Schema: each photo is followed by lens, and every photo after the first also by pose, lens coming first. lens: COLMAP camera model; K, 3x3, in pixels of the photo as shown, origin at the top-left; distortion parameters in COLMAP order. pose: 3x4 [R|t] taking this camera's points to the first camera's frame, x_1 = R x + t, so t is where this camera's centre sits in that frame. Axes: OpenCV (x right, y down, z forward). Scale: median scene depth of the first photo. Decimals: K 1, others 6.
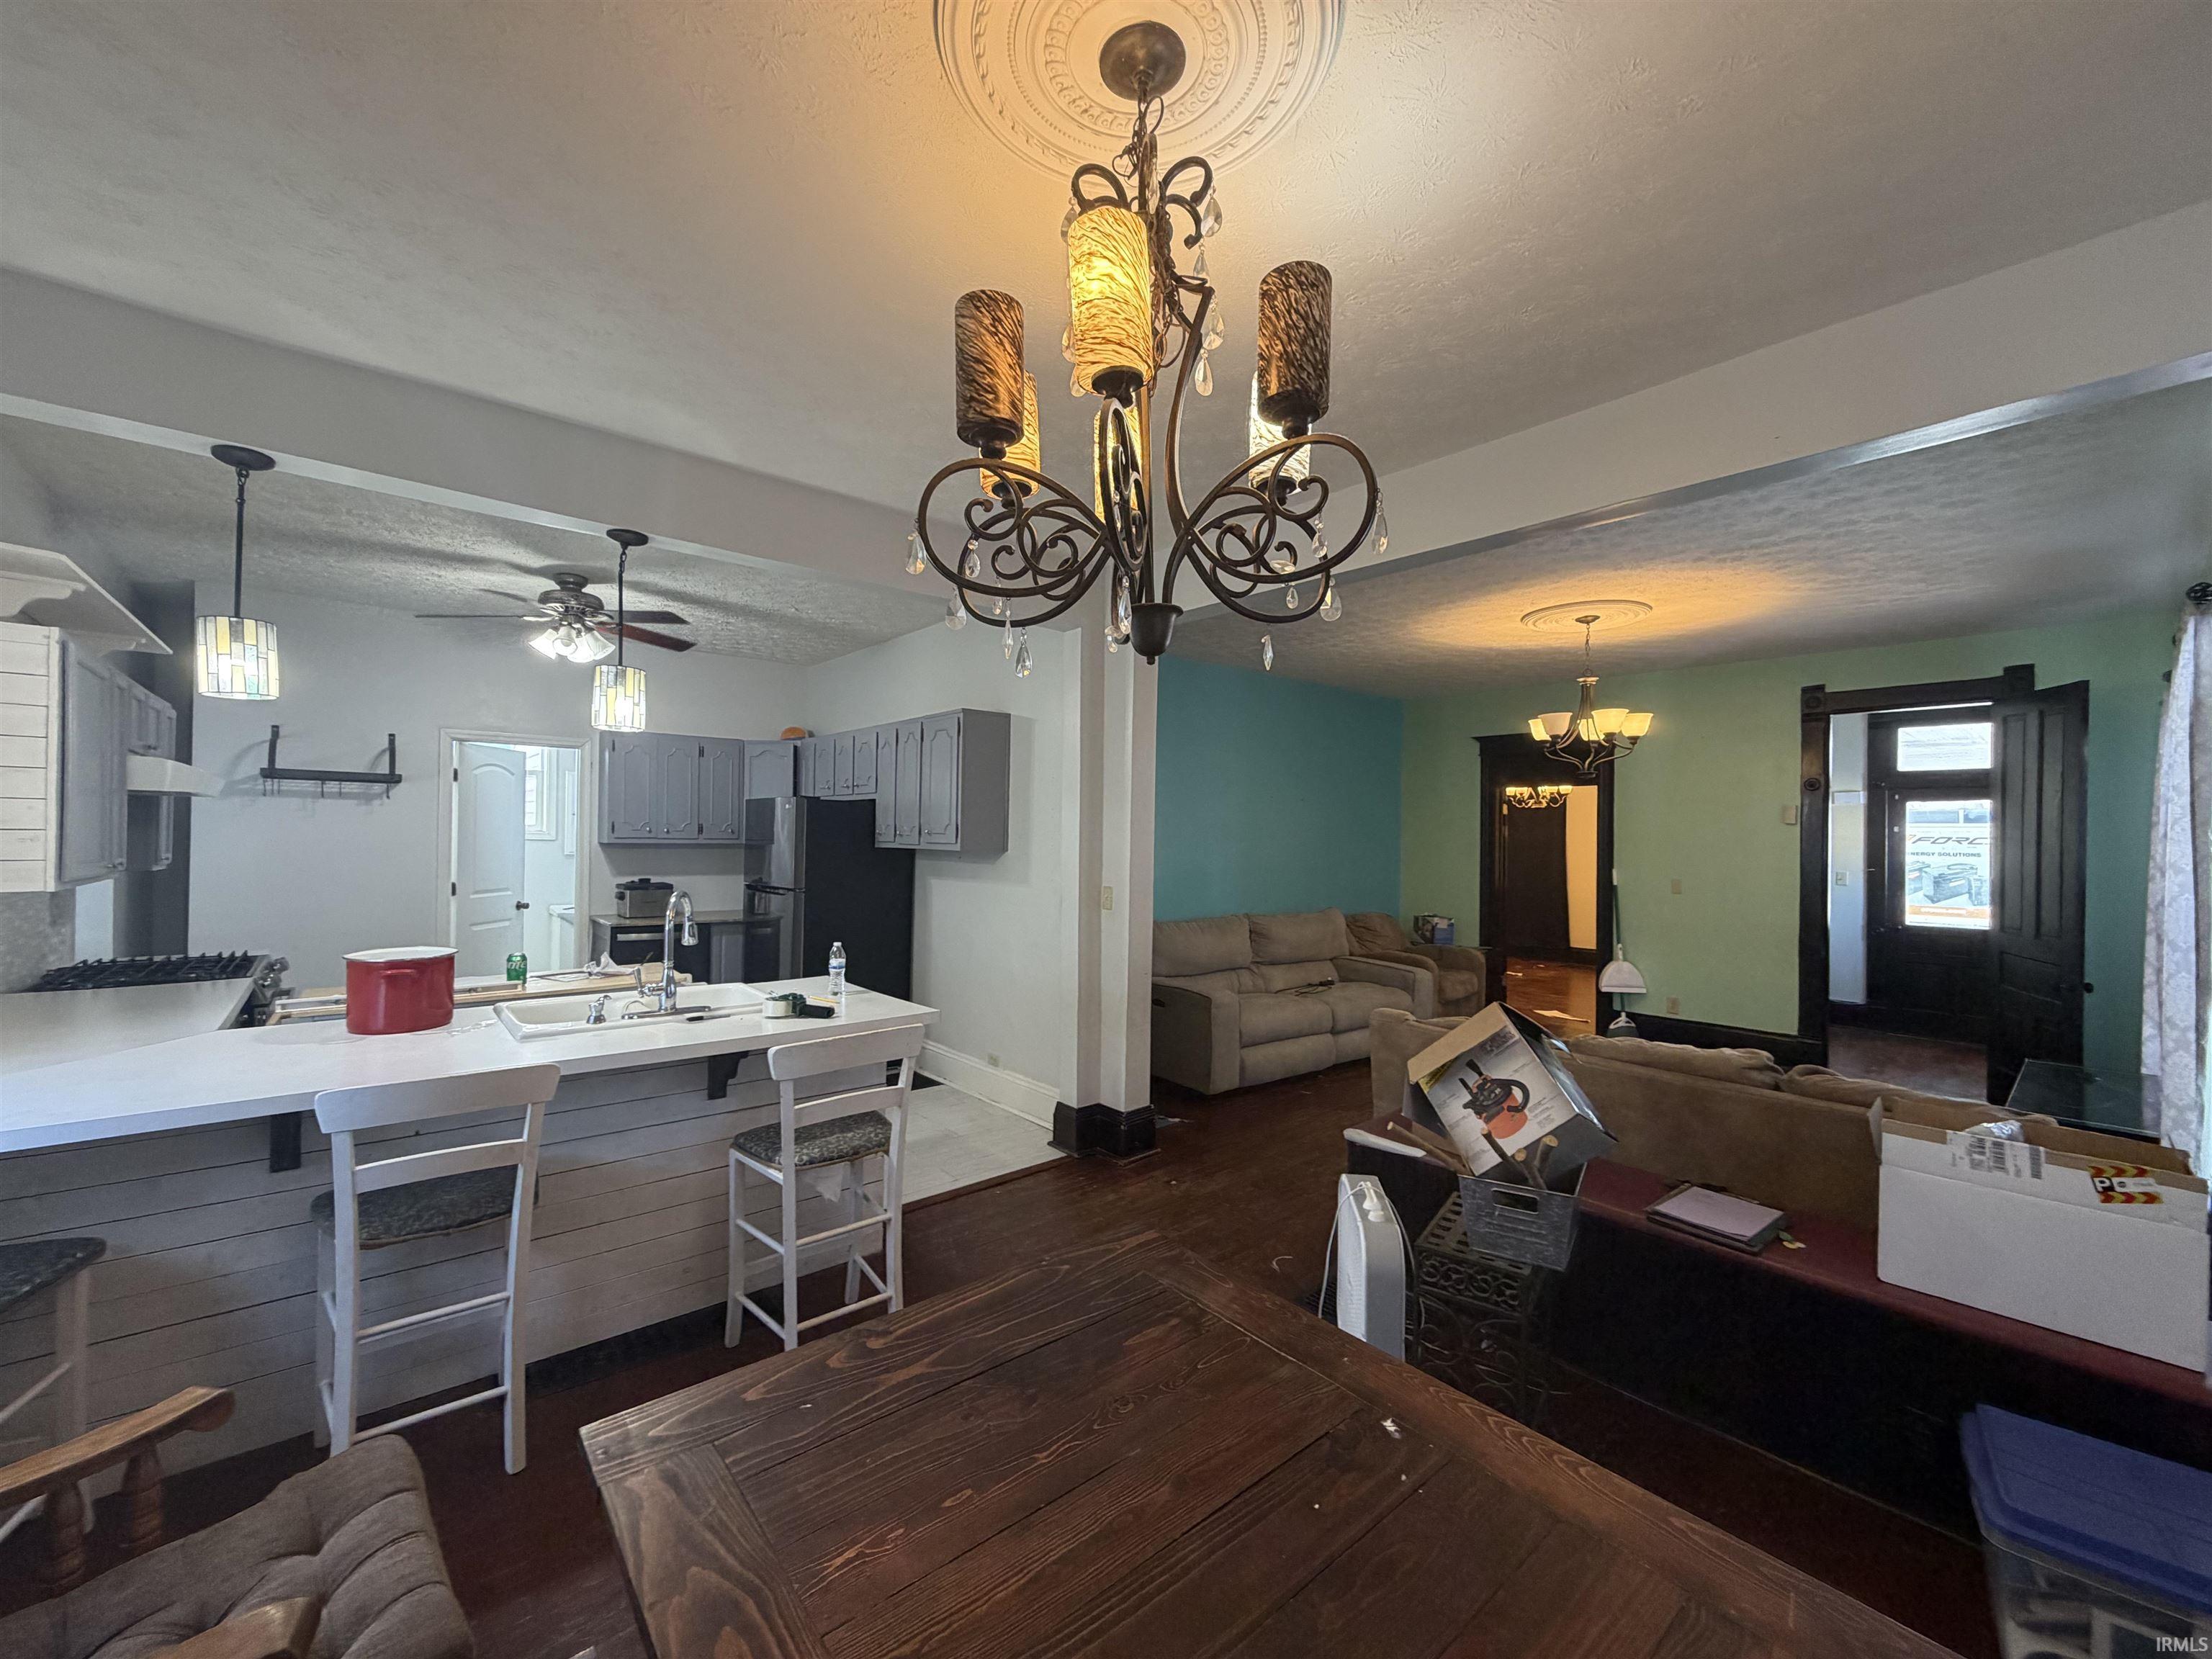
lens RADIAL K [[877.4, 0, 1099.1], [0, 877.4, 834.2], [0, 0, 1]] dist [0.000143, -0.000386]
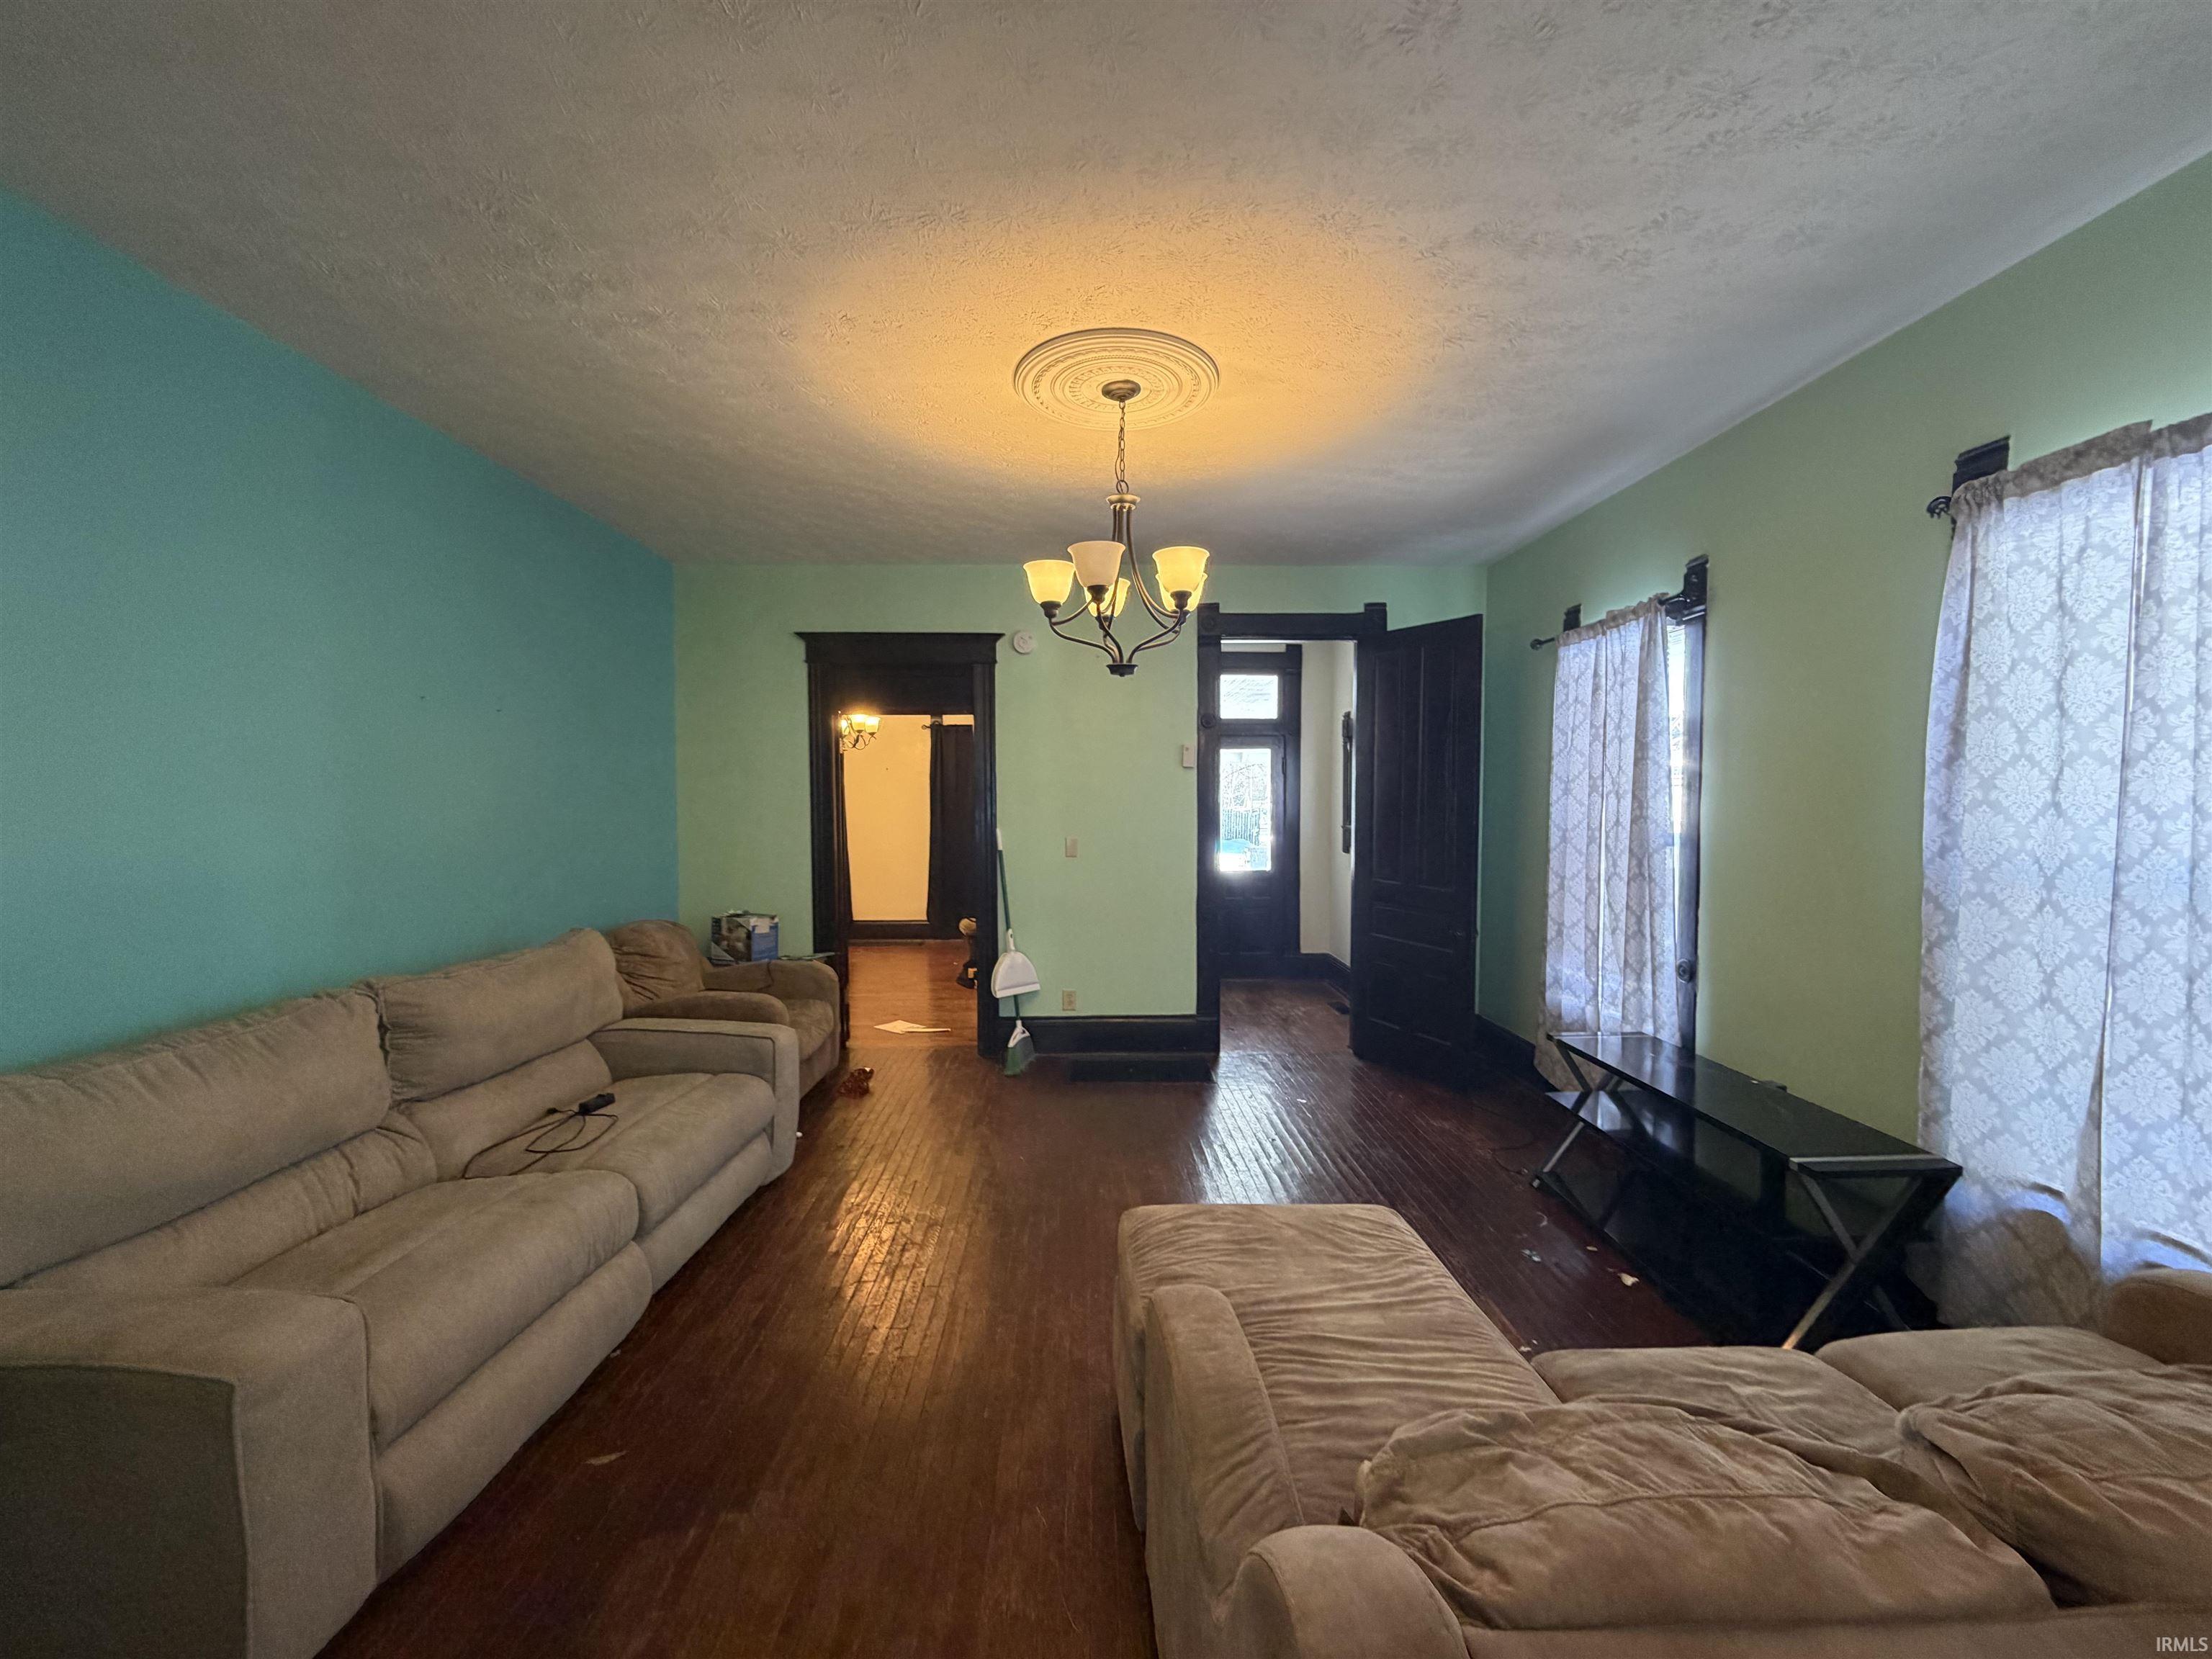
lens RADIAL K [[877.4, 0, 1096.1], [0, 877.4, 828.7], [0, 0, 1]] dist [0.000143, -0.000386]
pose [[0.638790, -0.040485, 0.768315, 0.118189], [0.009961, 0.998966, 0.044357, 0.013263], [-0.769317, -0.020682, 0.638533, 0.758810]]
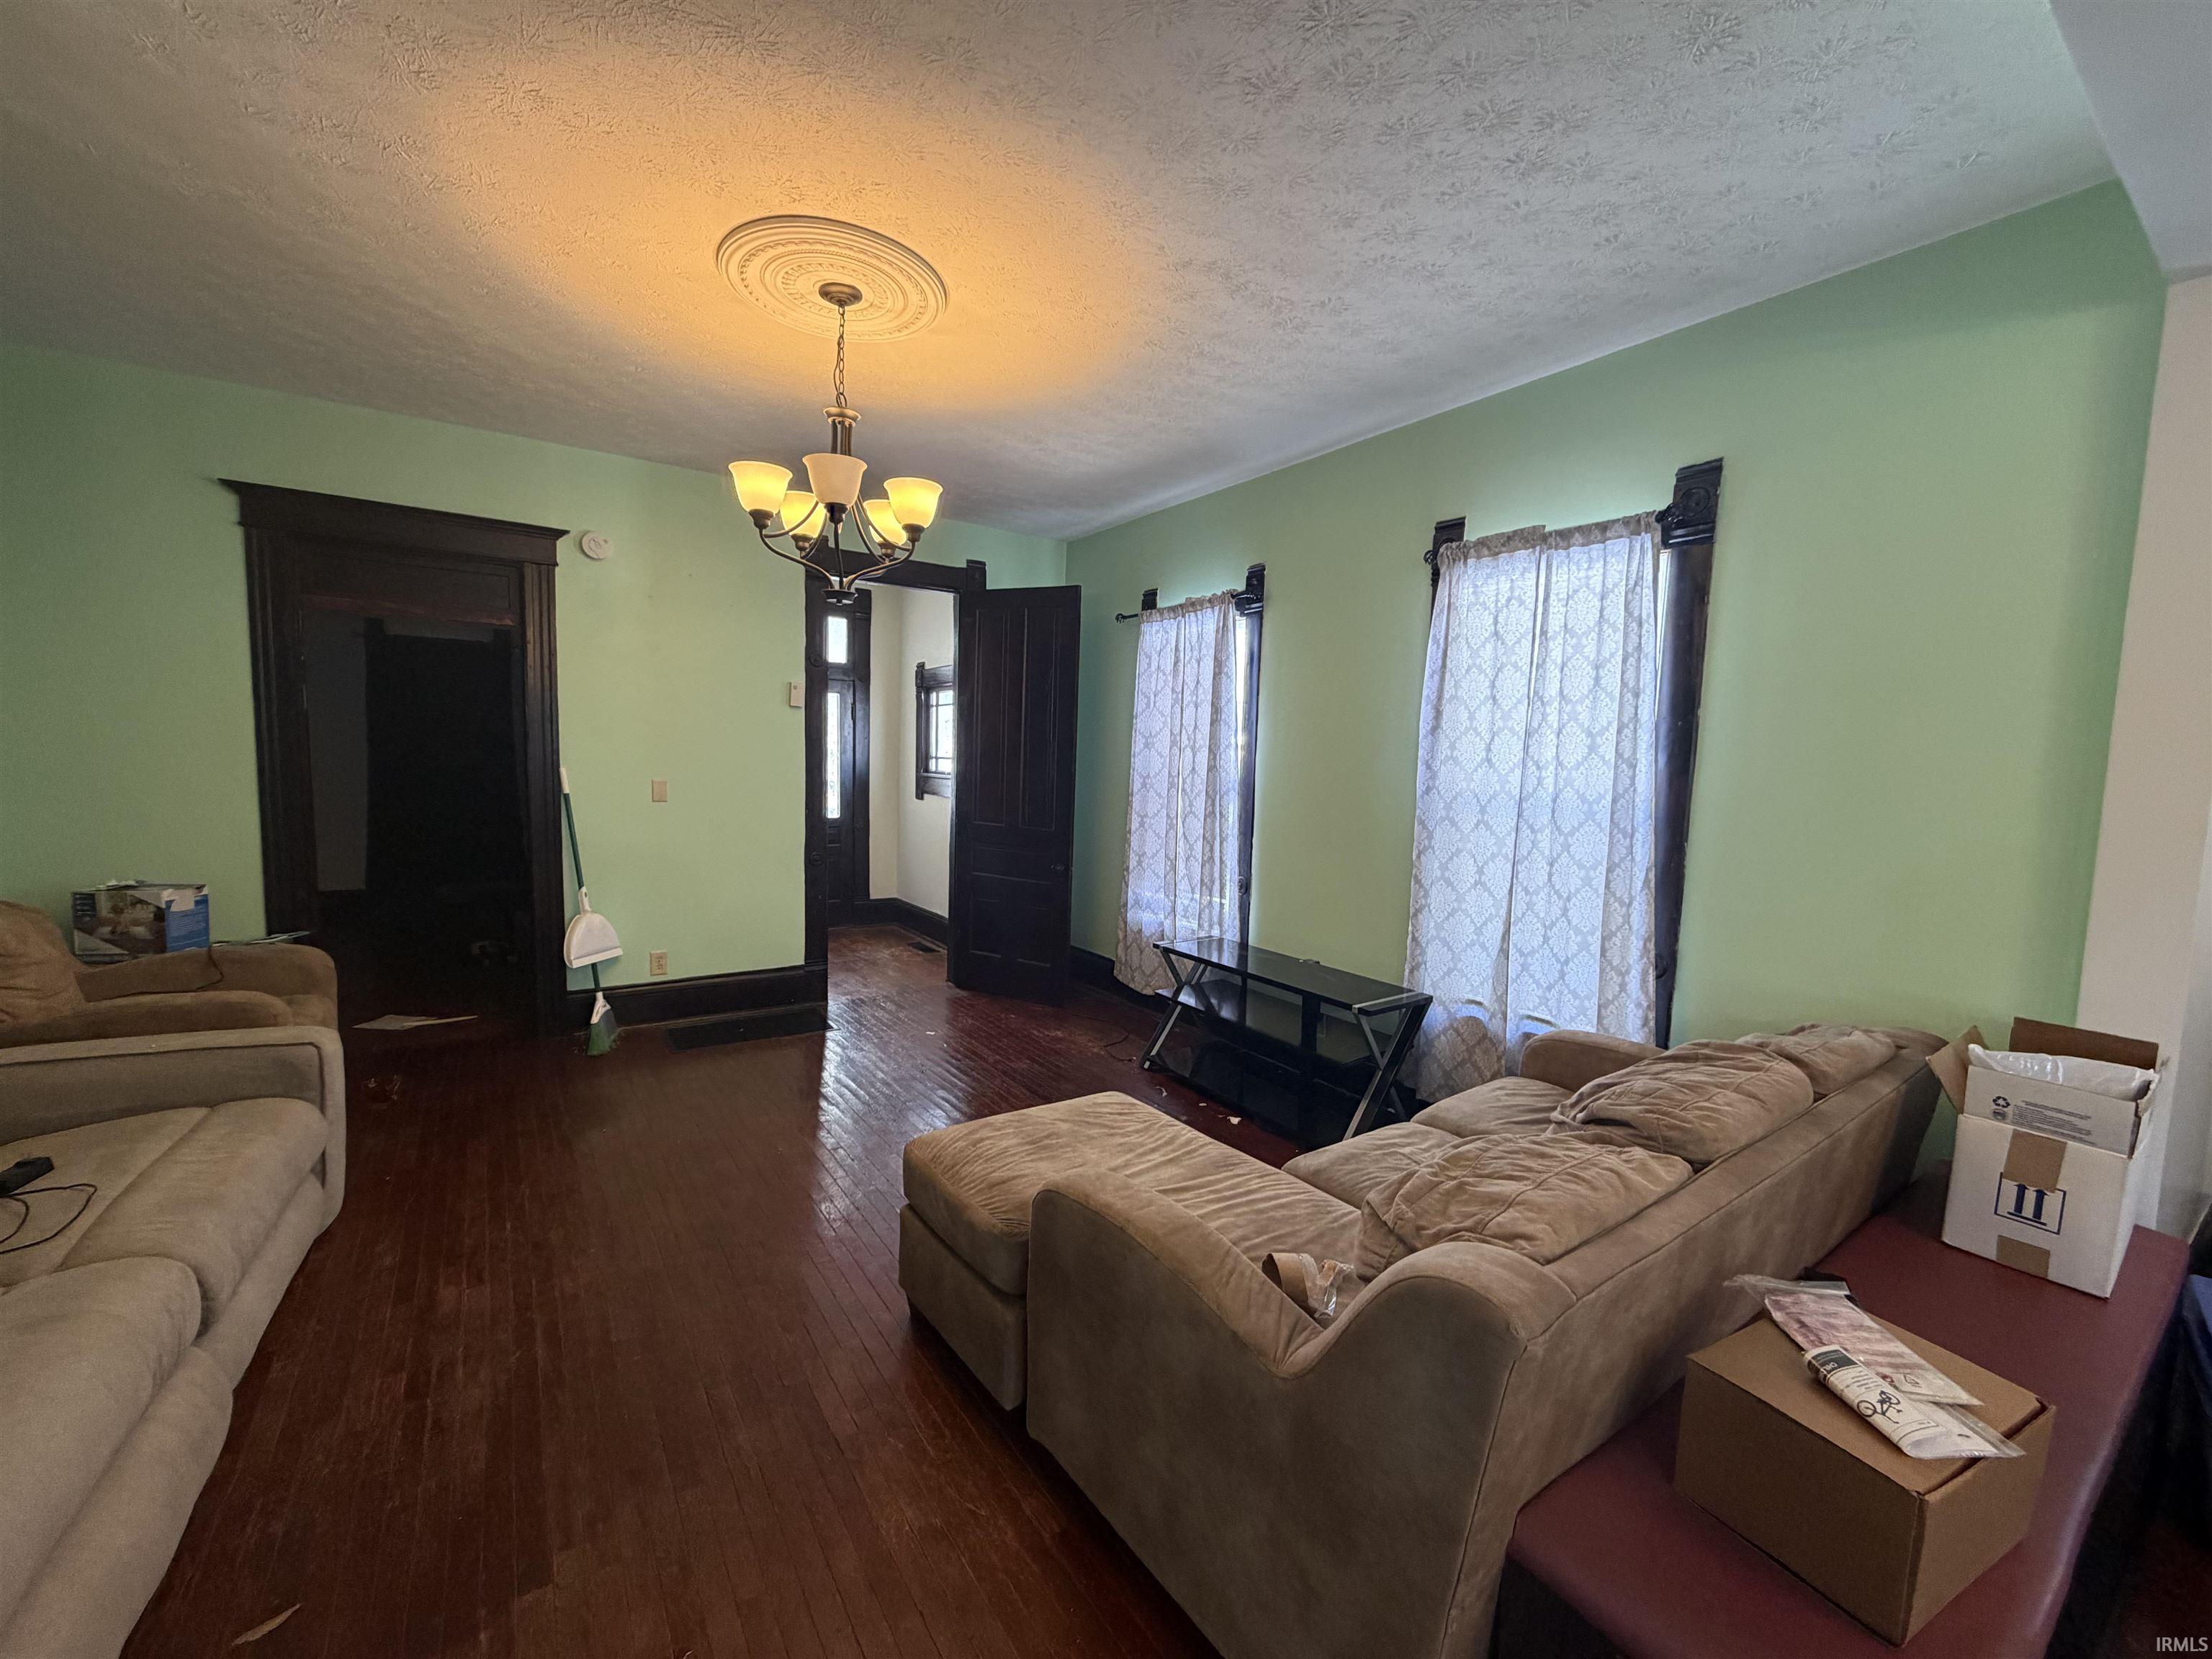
lens RADIAL K [[877.4, 0, 1094.7], [0, 877.4, 828.9], [0, 0, 1]] dist [0.000143, -0.000386]
pose [[0.112489, -0.089113, 0.989649, 0.027109], [-0.027699, 0.995302, 0.092770, 0.024896], [-0.993267, -0.037848, 0.109492, 0.915079]]
